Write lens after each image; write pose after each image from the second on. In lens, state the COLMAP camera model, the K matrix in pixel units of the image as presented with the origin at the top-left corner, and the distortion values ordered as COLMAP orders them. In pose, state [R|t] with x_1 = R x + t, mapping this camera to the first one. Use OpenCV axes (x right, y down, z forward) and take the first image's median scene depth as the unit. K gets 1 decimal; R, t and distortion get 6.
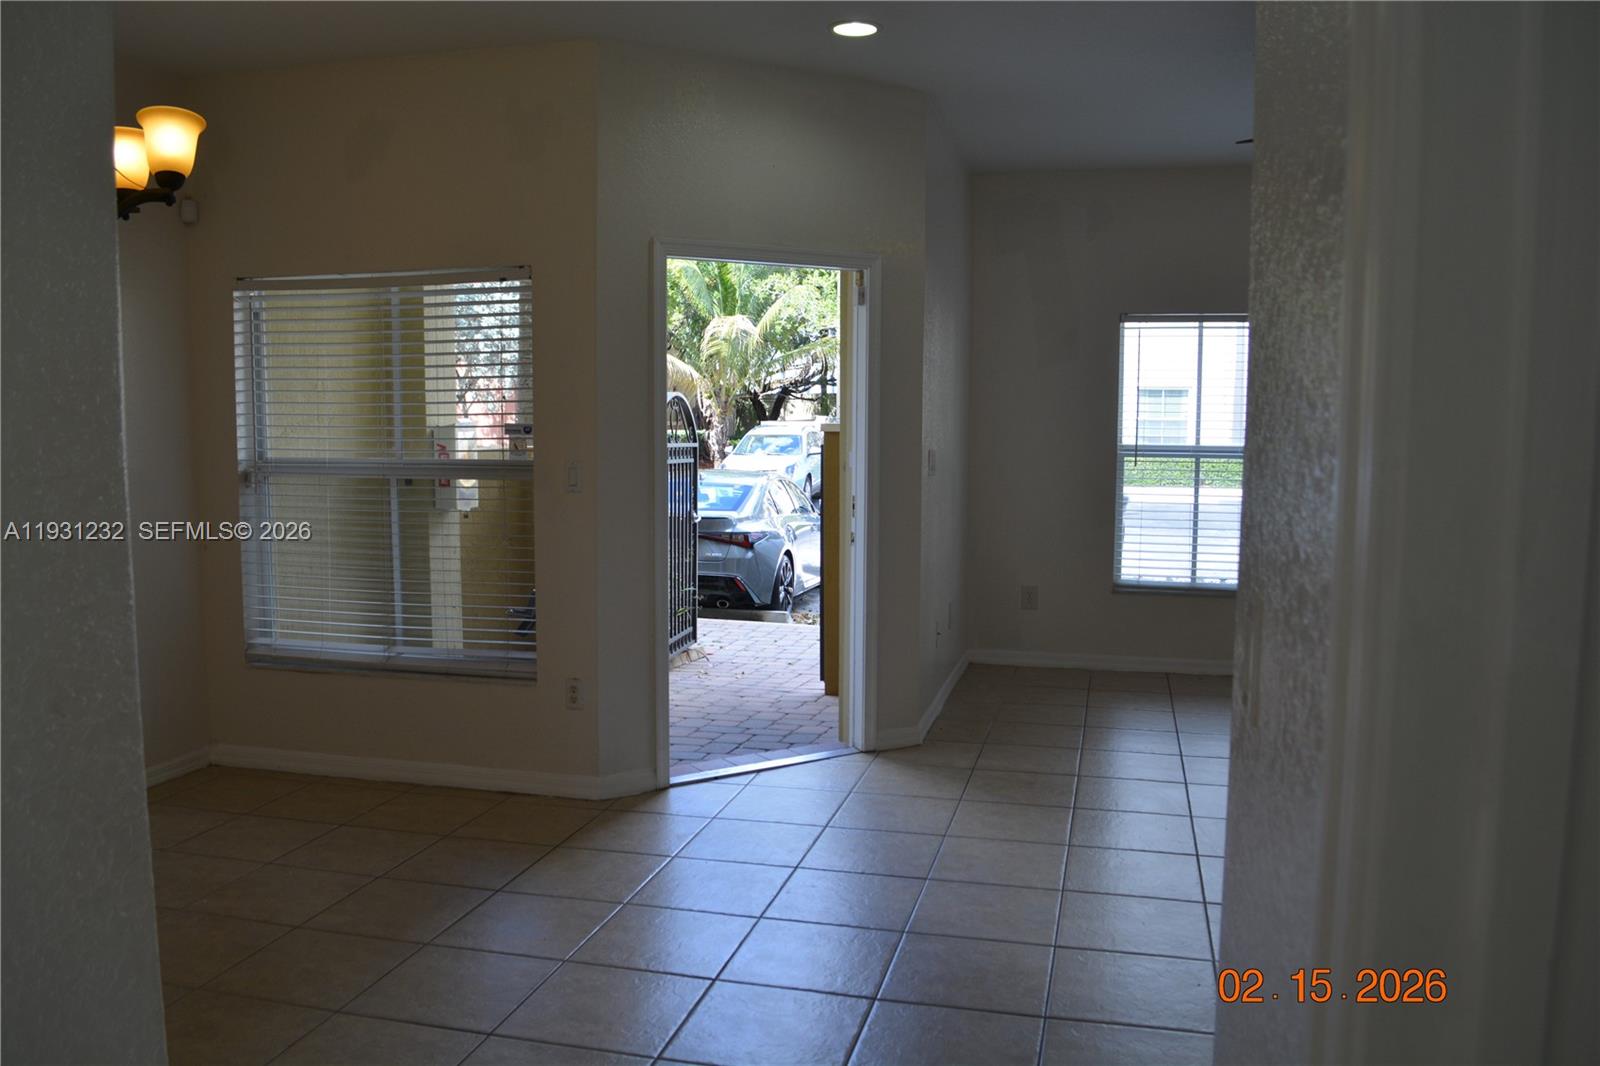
lens RADIAL K [[1268.6, 0, 802.8], [0, 1268.6, 546.0], [0, 0, 1]] dist [-0.081279, 0.013502]
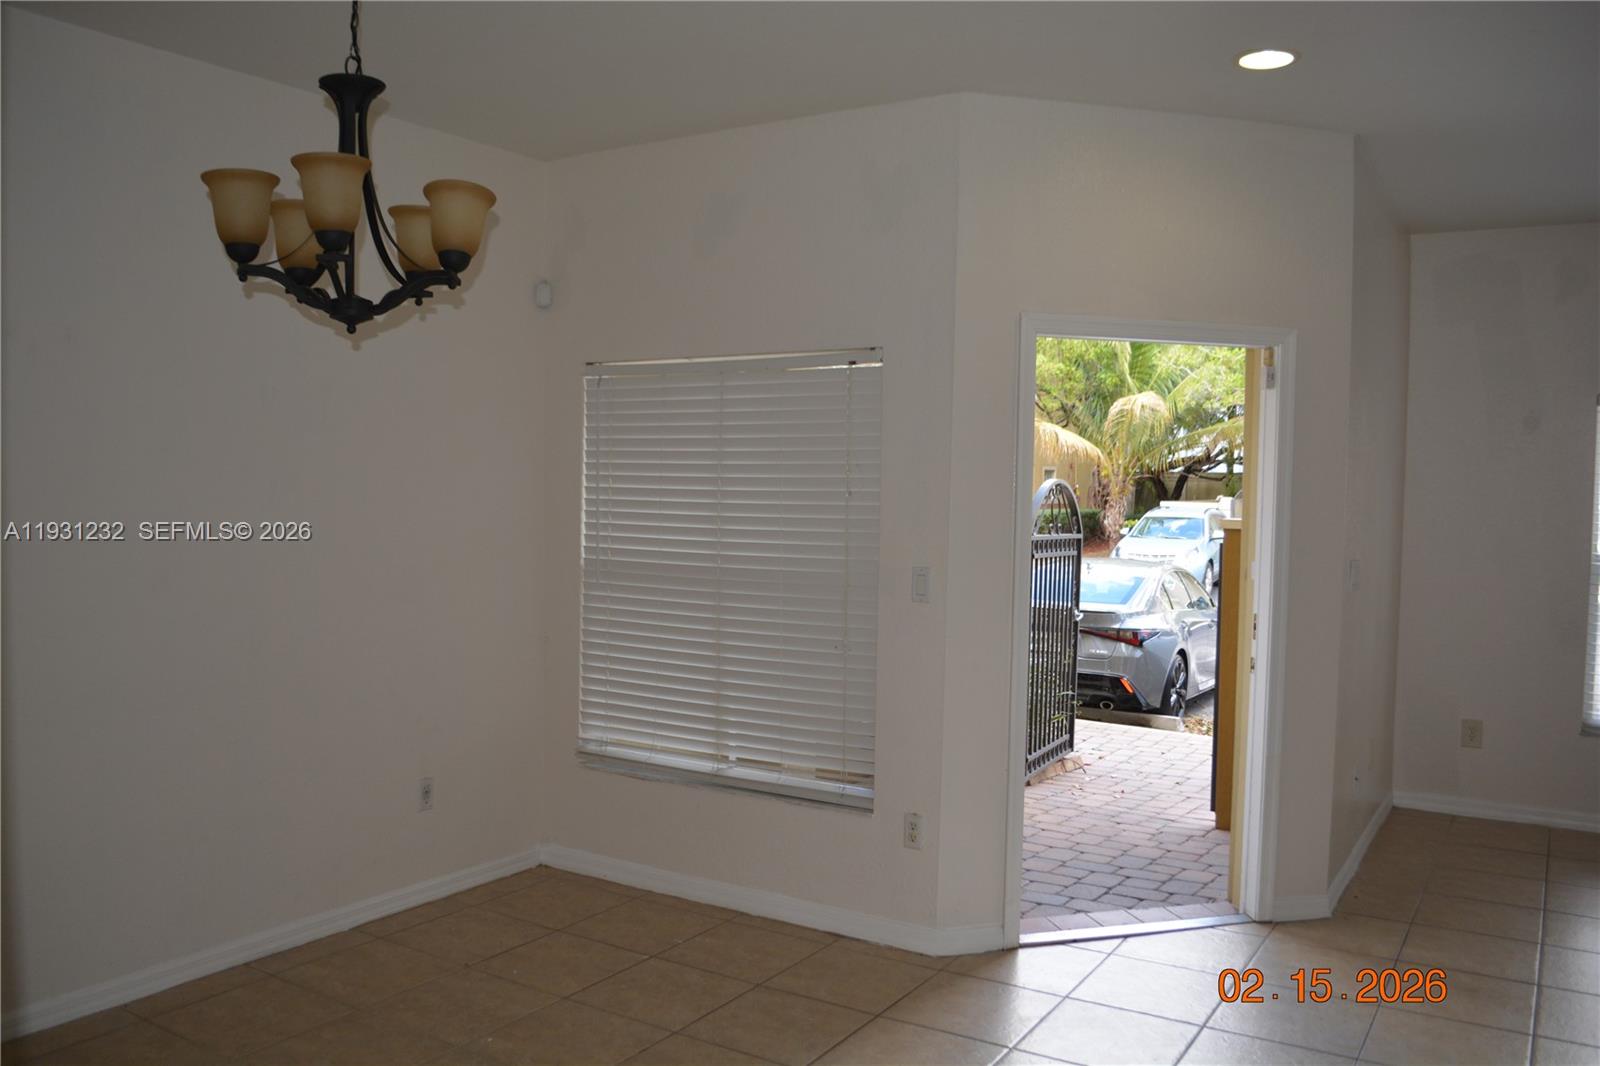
lens RADIAL K [[1268.6, 0, 802.8], [0, 1268.6, 546.0], [0, 0, 1]] dist [-0.081279, 0.013502]
pose [[0.951950, 0.027201, -0.305044, 0.004128], [-0.045096, 0.997640, -0.051769, -0.016000], [0.302917, 0.063037, 0.950930, 0.065877]]
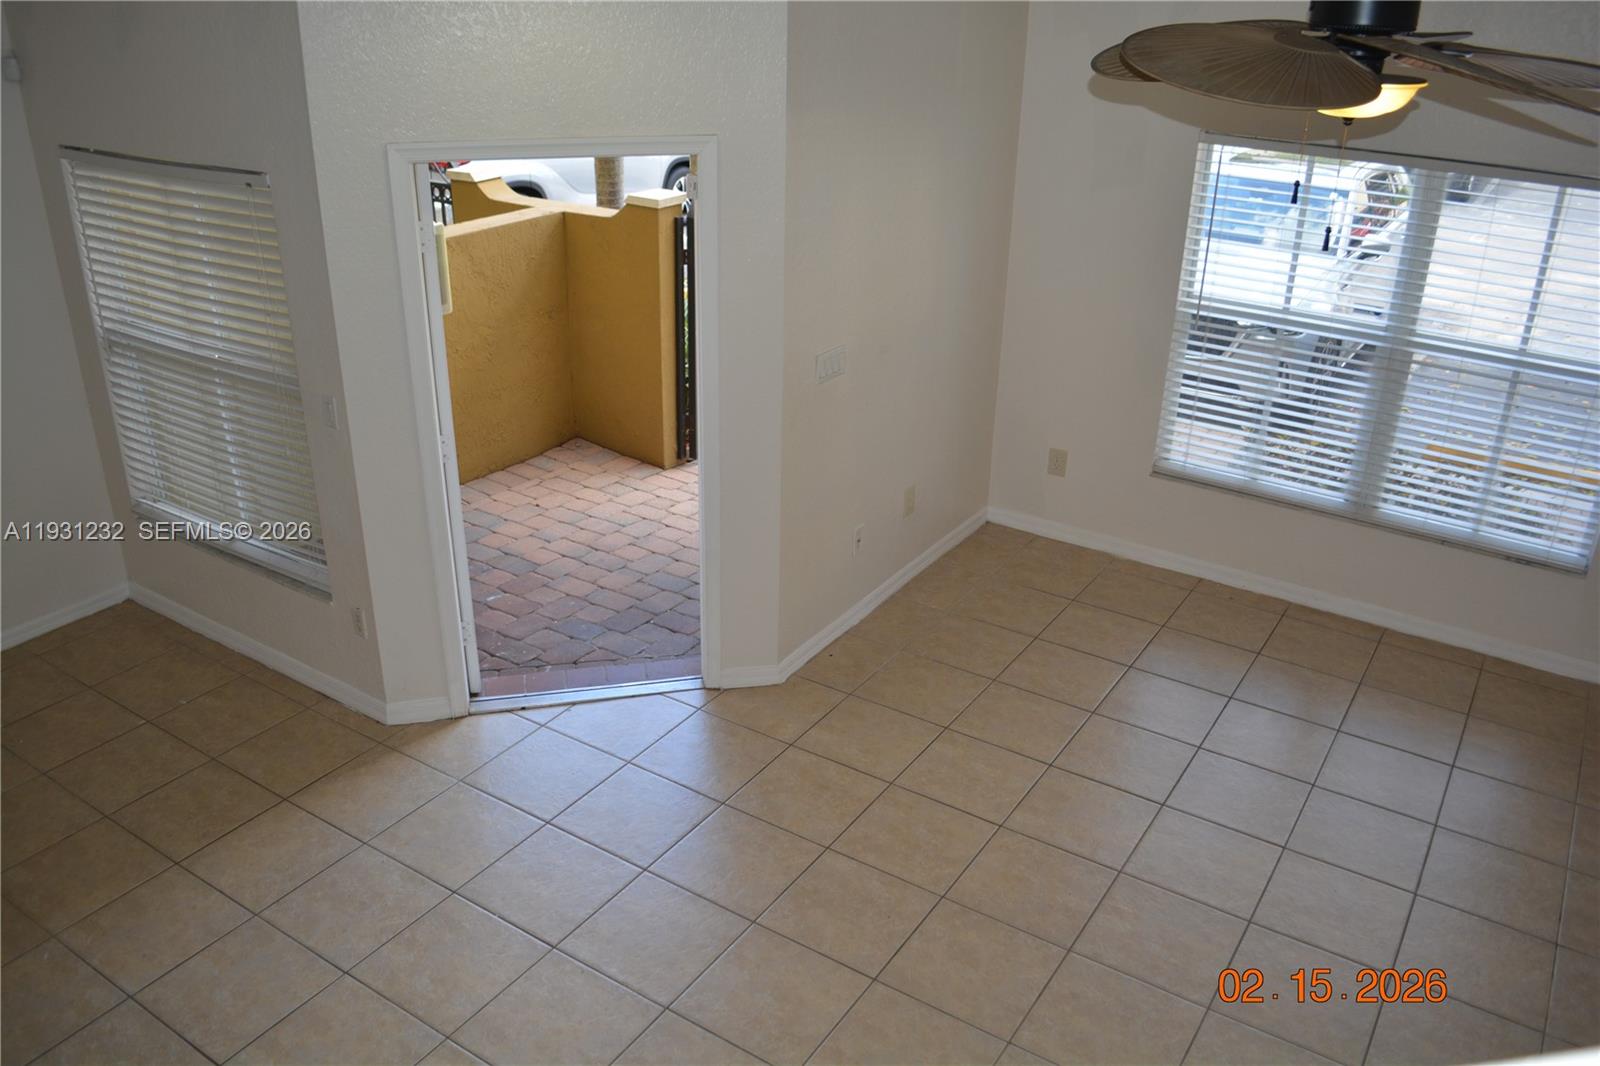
lens RADIAL K [[1268.6, 0, 802.8], [0, 1268.6, 546.0], [0, 0, 1]] dist [-0.081279, 0.013502]
pose [[0.946961, 0.154677, -0.281675, 0.204552], [-0.052208, 0.938943, 0.340087, -0.143794], [0.317081, -0.307344, 0.897218, 0.129838]]
